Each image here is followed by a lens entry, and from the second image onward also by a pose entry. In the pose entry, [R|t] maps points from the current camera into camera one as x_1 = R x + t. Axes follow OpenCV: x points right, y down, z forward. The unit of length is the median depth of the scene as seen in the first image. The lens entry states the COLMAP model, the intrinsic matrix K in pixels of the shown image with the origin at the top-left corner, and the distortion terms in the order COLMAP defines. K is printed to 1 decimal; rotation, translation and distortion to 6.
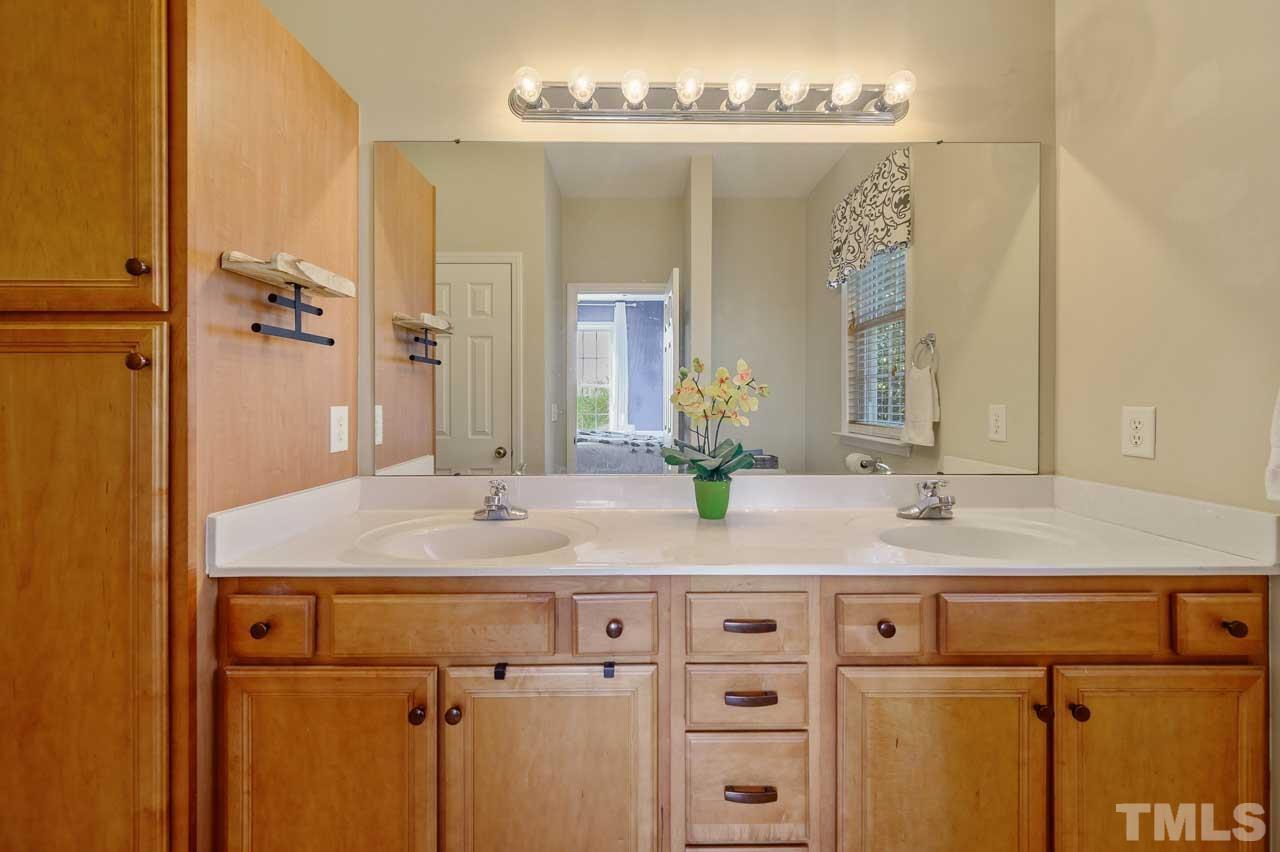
lens RADIAL K [[508.1, 0, 640.8], [0, 508.1, 414.3], [0, 0, 1]] dist [0.000298, -0.000232]
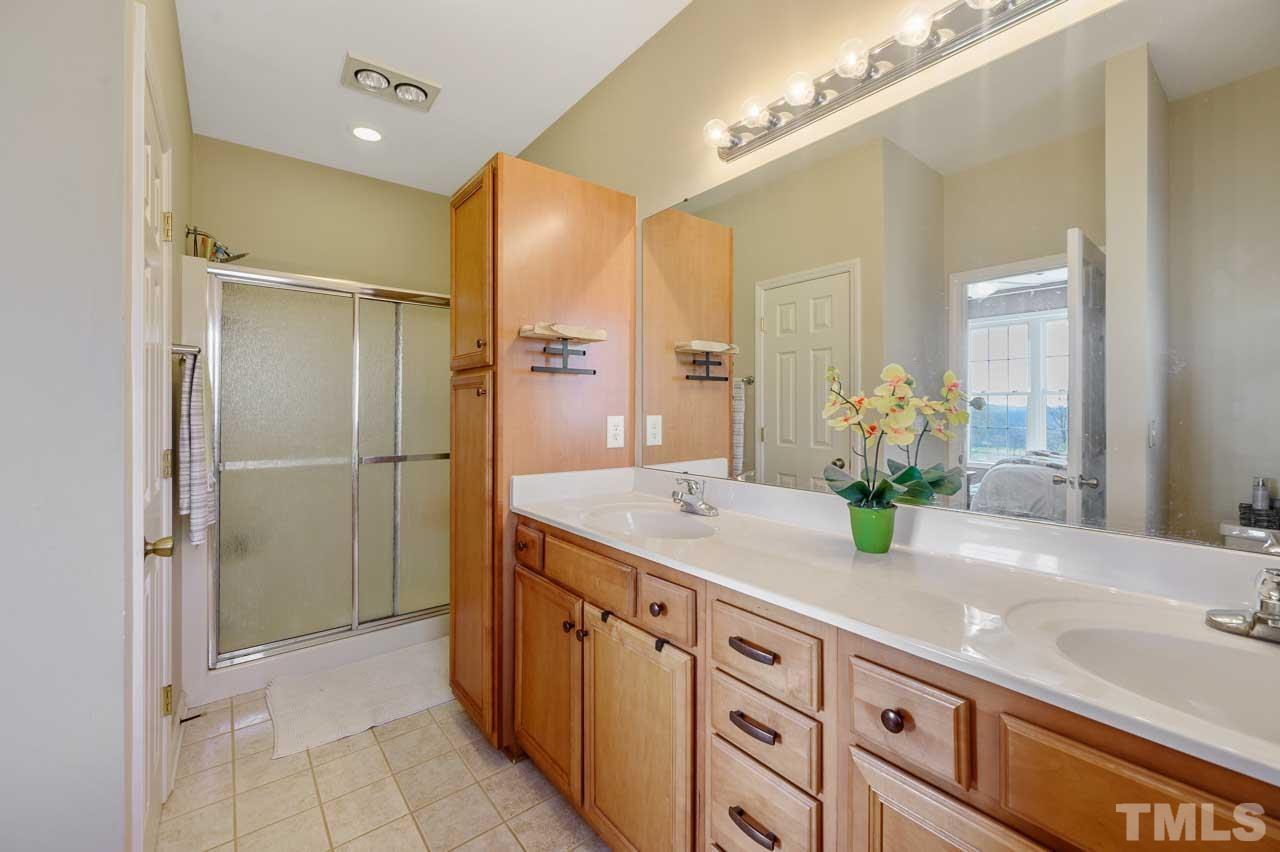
lens RADIAL K [[515.9, 0, 641.8], [0, 515.9, 421.3], [0, 0, 1]] dist [-0.000639, -0.000152]
pose [[0.628543, 0.021568, -0.777476, 0.756194], [-0.025023, 0.999659, 0.007502, -0.017417], [0.777372, 0.014739, 0.628868, 0.195057]]
